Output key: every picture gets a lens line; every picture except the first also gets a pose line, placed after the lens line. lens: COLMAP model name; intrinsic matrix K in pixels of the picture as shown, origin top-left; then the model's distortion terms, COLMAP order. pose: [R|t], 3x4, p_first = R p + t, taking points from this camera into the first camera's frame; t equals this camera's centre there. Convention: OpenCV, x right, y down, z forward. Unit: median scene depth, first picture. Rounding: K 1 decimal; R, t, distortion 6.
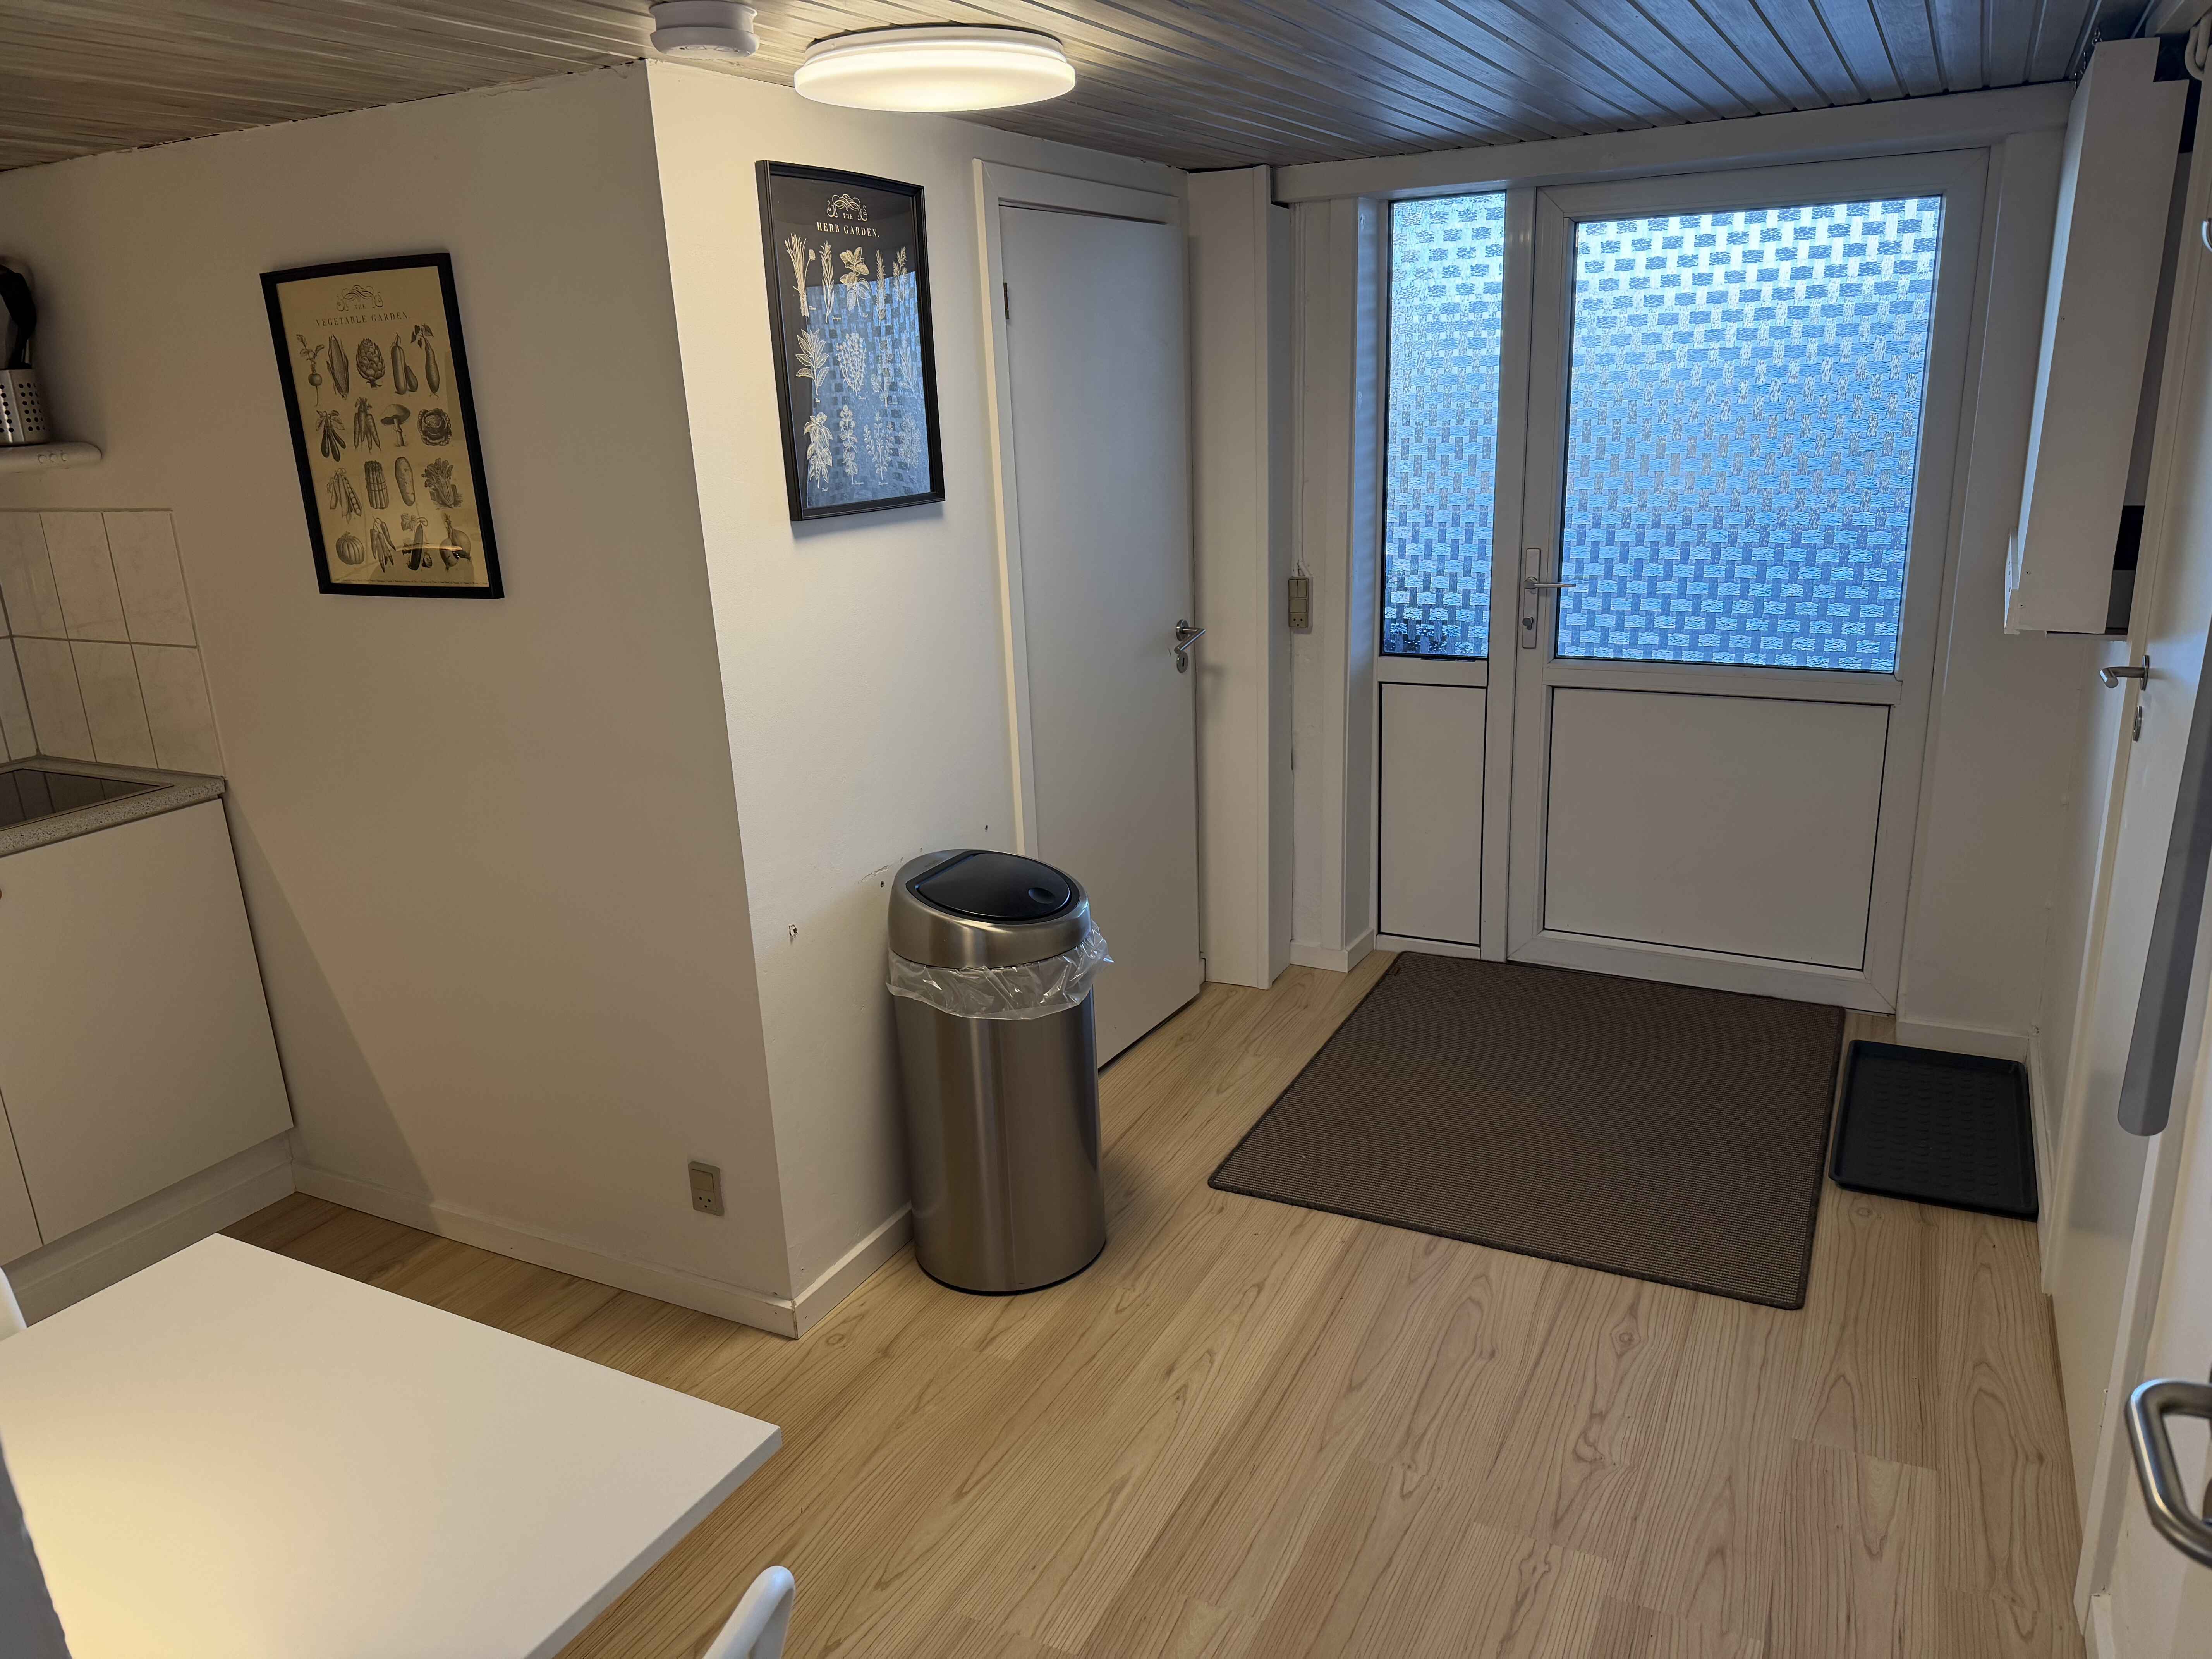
lens RADIAL K [[1540.6, 0, 1106.0], [0, 1540.6, 829.5], [0, 0, 1]] dist [0.078161, -0.123834]
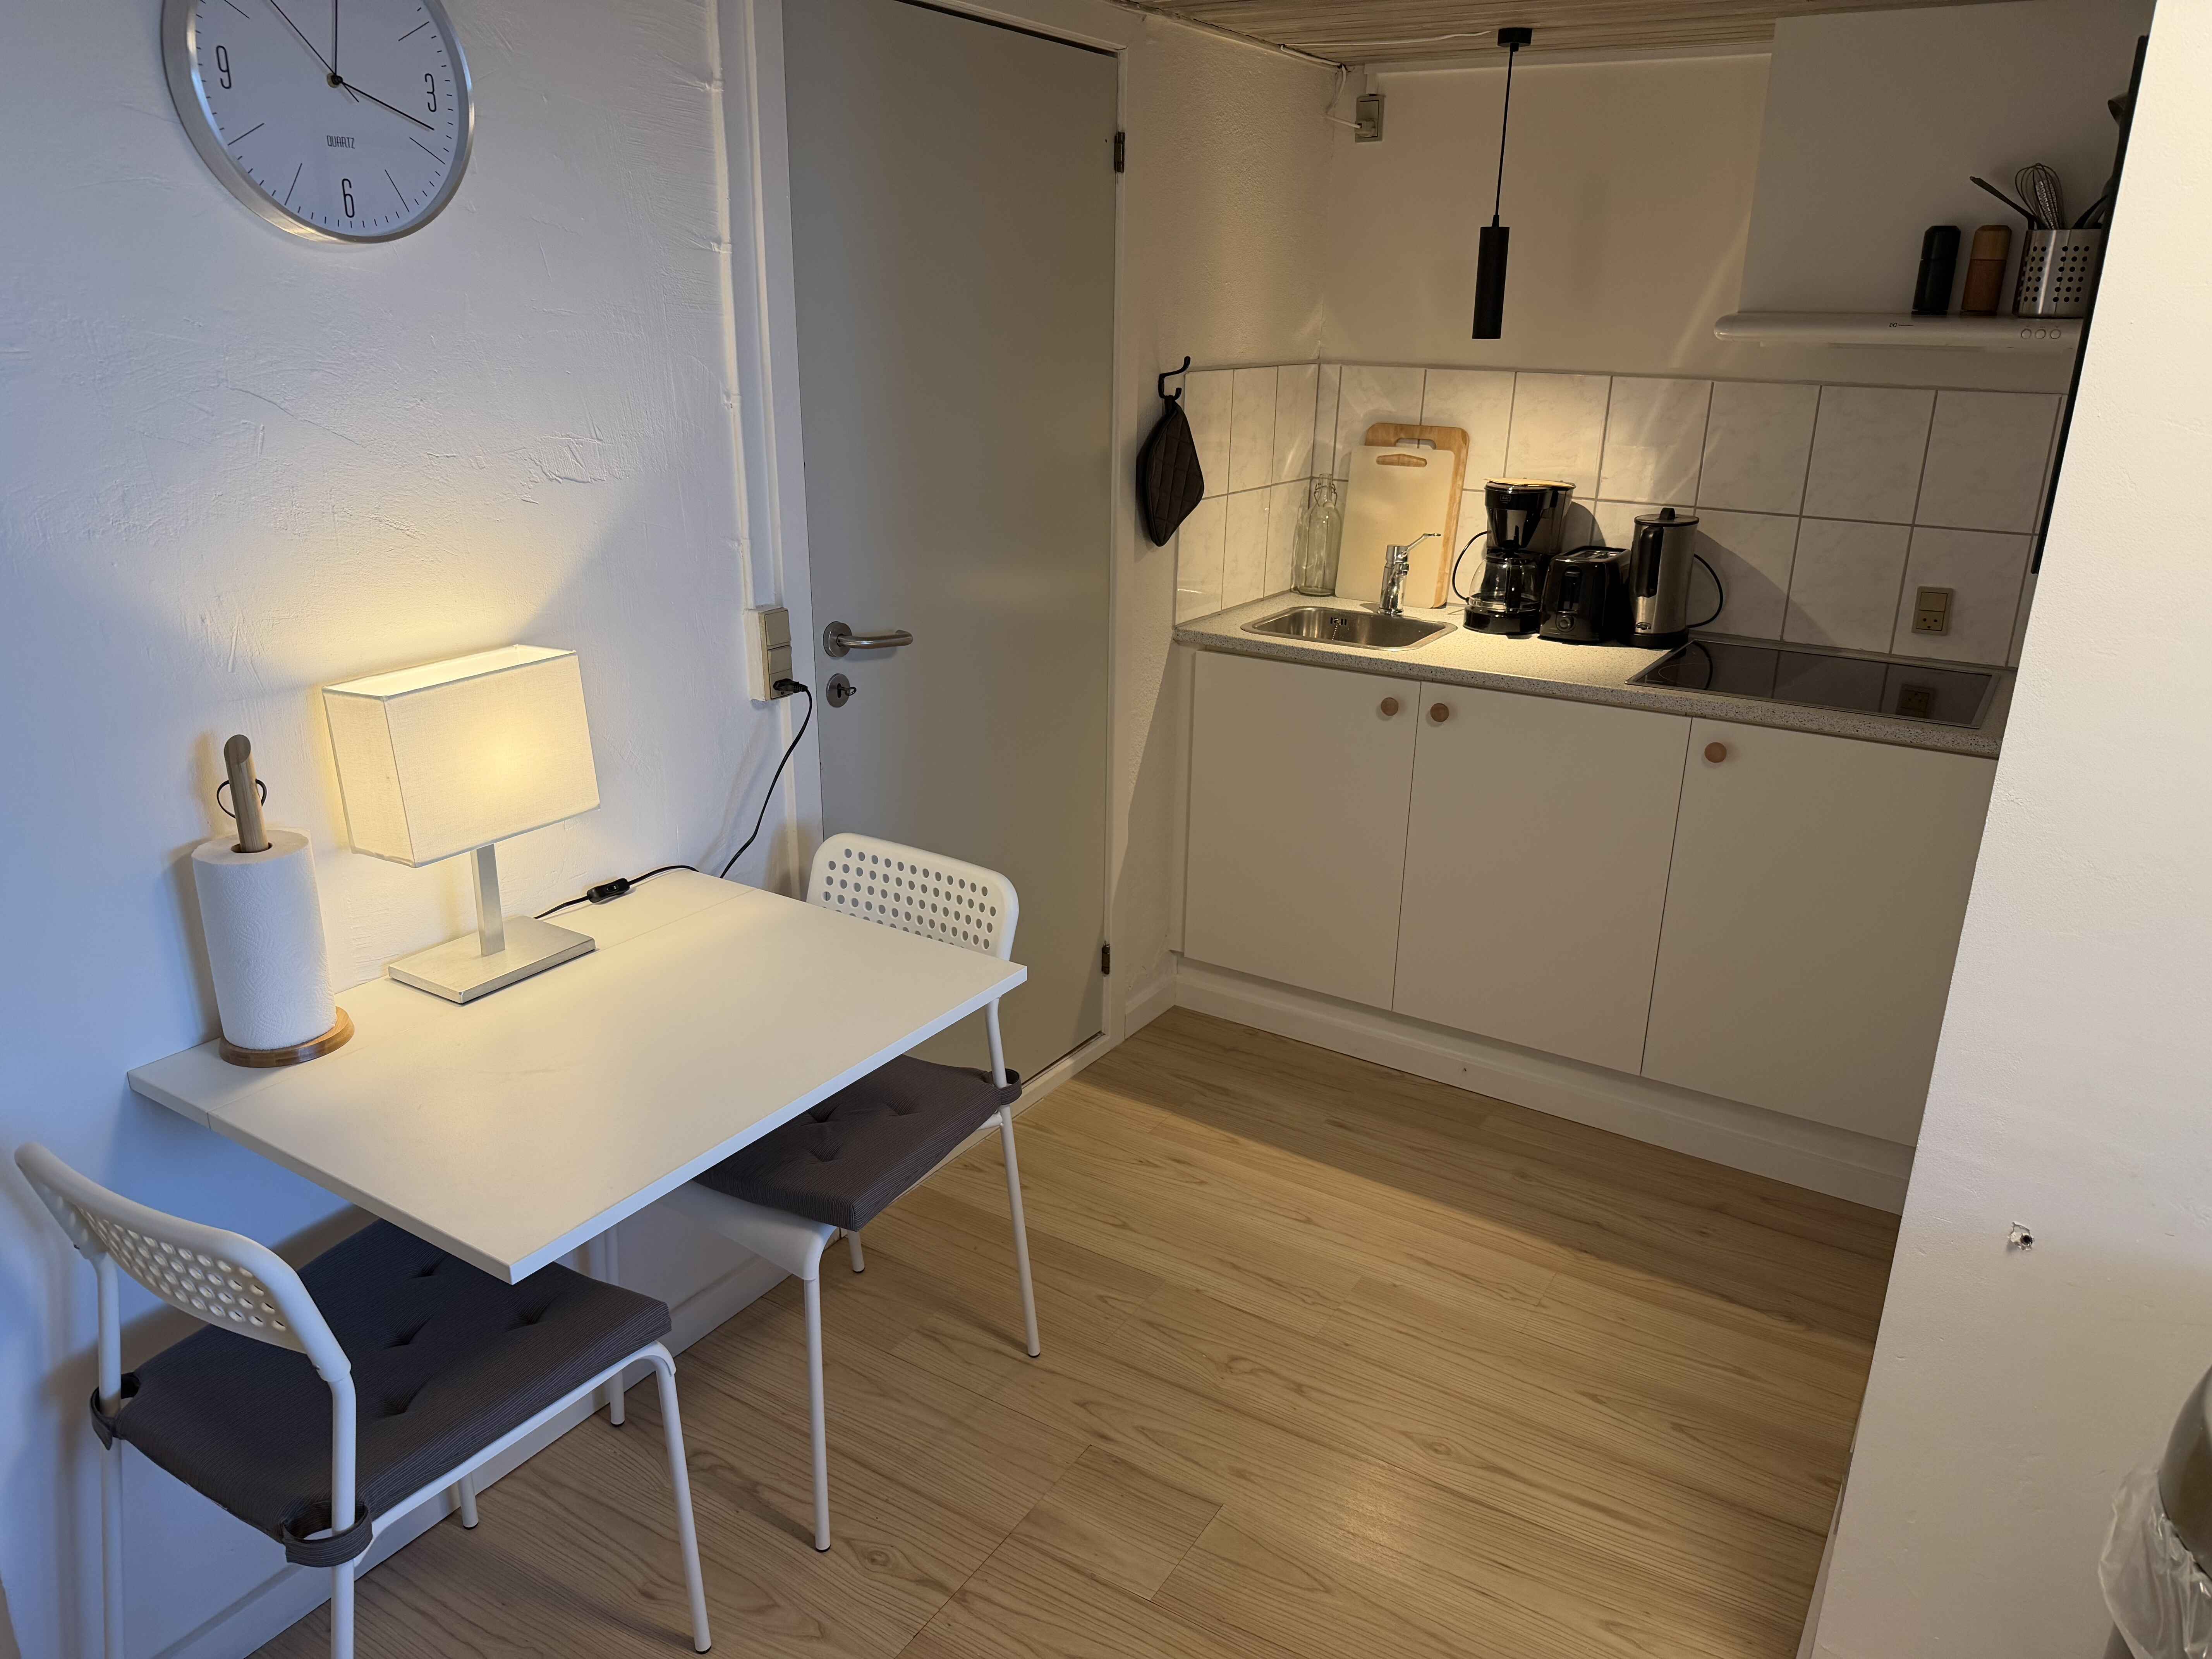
lens RADIAL K [[1540.6, 0, 1106.0], [0, 1540.6, 829.5], [0, 0, 1]] dist [0.078161, -0.123834]
pose [[-0.073956, 0.356575, -0.931335, 0.300587], [-0.298086, 0.883294, 0.361852, -0.173053], [0.951670, 0.304379, 0.040965, 0.621973]]
